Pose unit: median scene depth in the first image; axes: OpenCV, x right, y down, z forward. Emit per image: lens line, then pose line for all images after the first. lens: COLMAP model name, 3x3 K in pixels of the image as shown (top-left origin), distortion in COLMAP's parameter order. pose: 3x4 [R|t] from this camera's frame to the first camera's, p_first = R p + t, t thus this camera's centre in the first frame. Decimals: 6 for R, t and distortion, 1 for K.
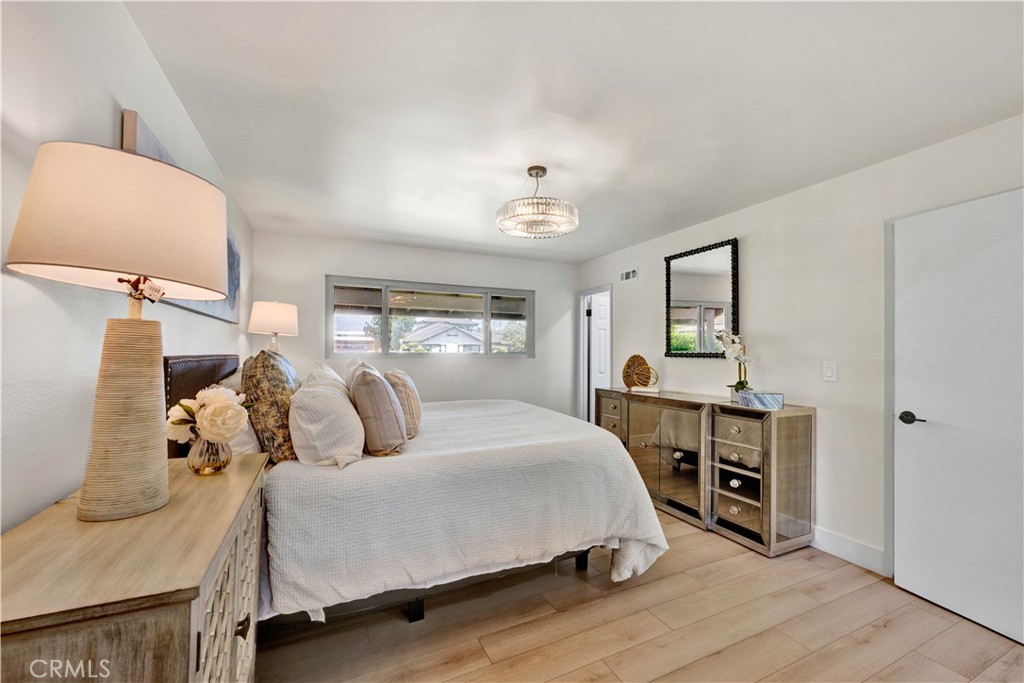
lens RADIAL K [[418.3, 0, 512.9], [0, 418.3, 342.6], [0, 0, 1]] dist [-0.001544, 0.003487]
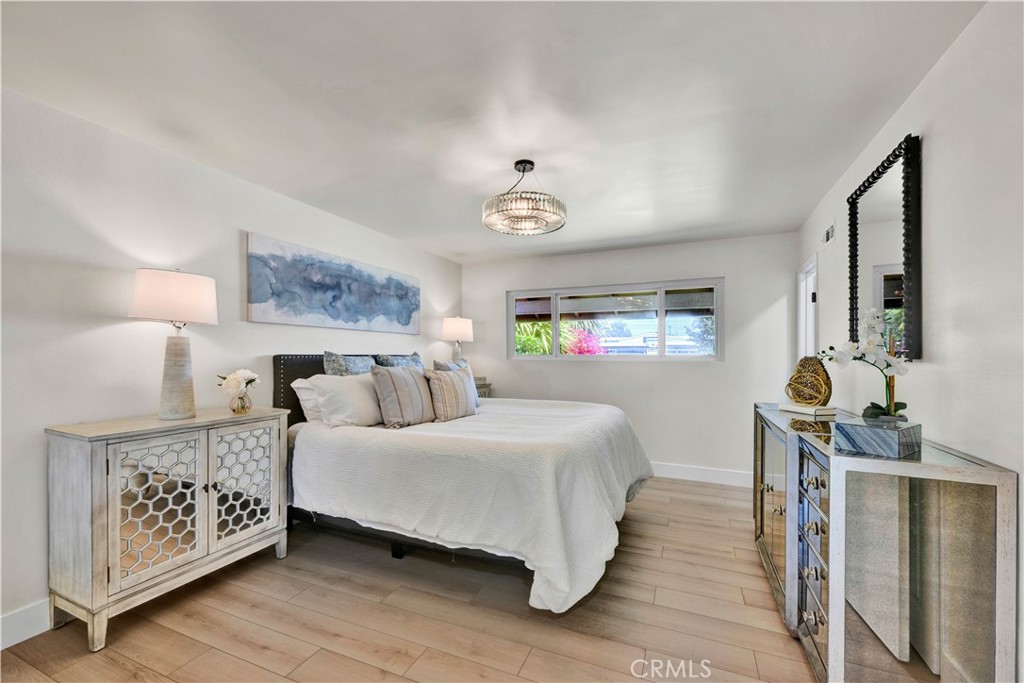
lens RADIAL K [[418.3, 0, 508.8], [0, 418.3, 351.3], [0, 0, 1]] dist [-0.001544, 0.003487]
pose [[0.652402, -0.009470, -0.757814, 0.766360], [0.015553, 0.999879, 0.000894, 0.020484], [0.757713, -0.012370, 0.652470, 0.329148]]
